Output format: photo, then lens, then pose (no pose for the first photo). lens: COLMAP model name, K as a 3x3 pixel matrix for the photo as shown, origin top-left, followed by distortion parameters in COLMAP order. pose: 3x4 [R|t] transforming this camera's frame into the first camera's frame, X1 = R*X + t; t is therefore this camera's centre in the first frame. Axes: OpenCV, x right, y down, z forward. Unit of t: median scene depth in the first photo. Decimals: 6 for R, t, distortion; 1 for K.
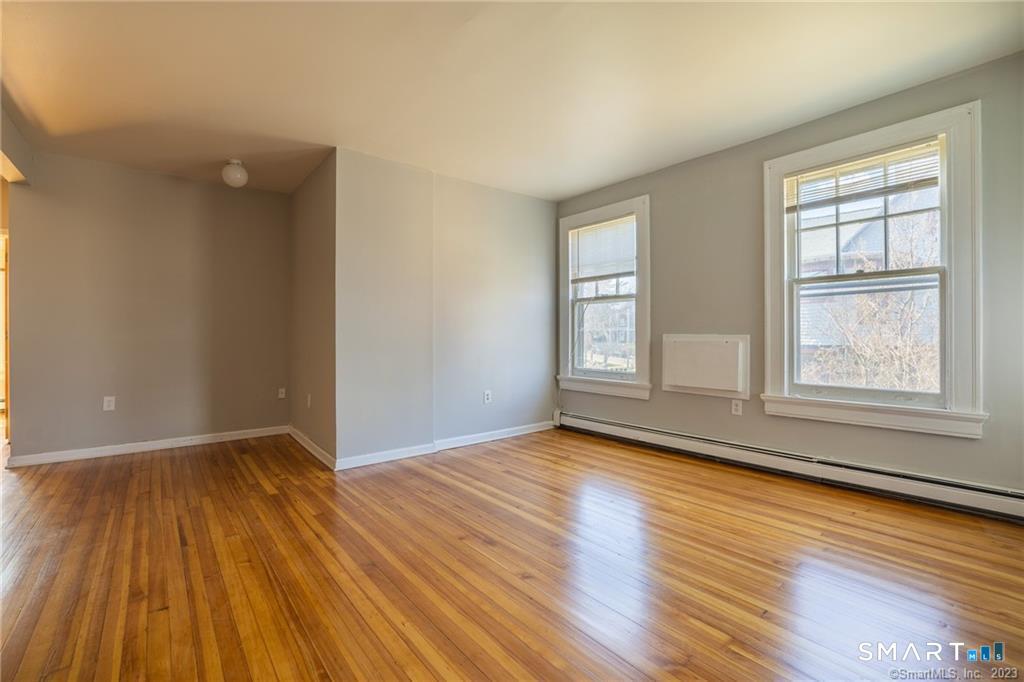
lens RADIAL K [[449.9, 0, 511.9], [0, 449.9, 330.0], [0, 0, 1]] dist [-0.005216, 0.000474]
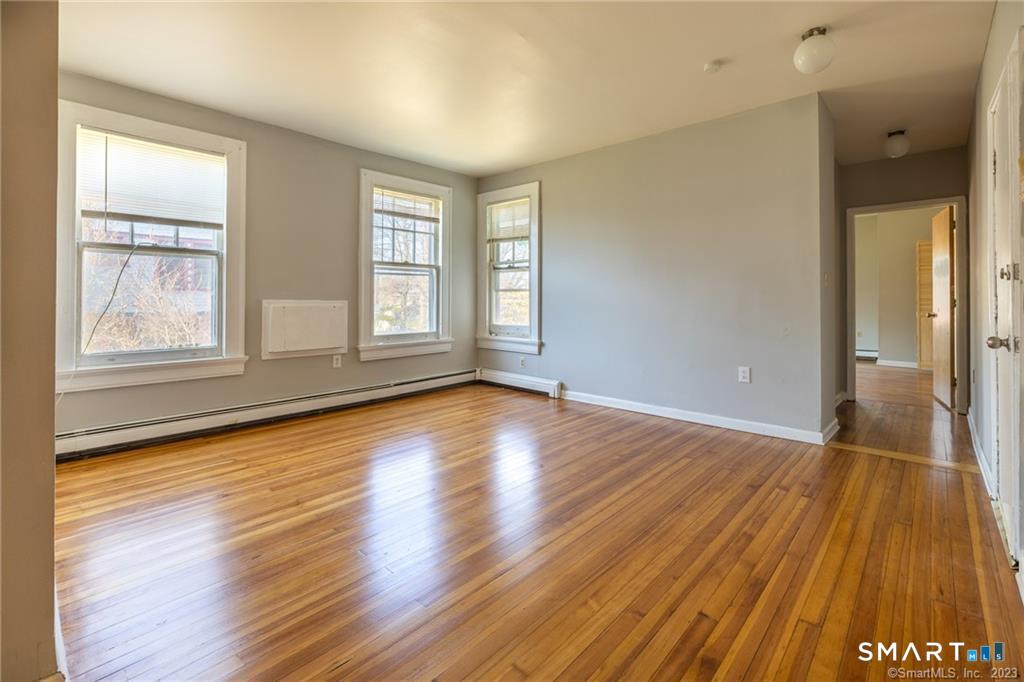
lens RADIAL K [[449.9, 0, 509.0], [0, 449.9, 302.5], [0, 0, 1]] dist [-0.005216, 0.000474]
pose [[-0.139978, -0.000791, 0.990154, -0.815393], [-0.007034, 0.999975, -0.000195, 0.014173], [-0.990130, -0.006992, -0.139981, 0.772439]]
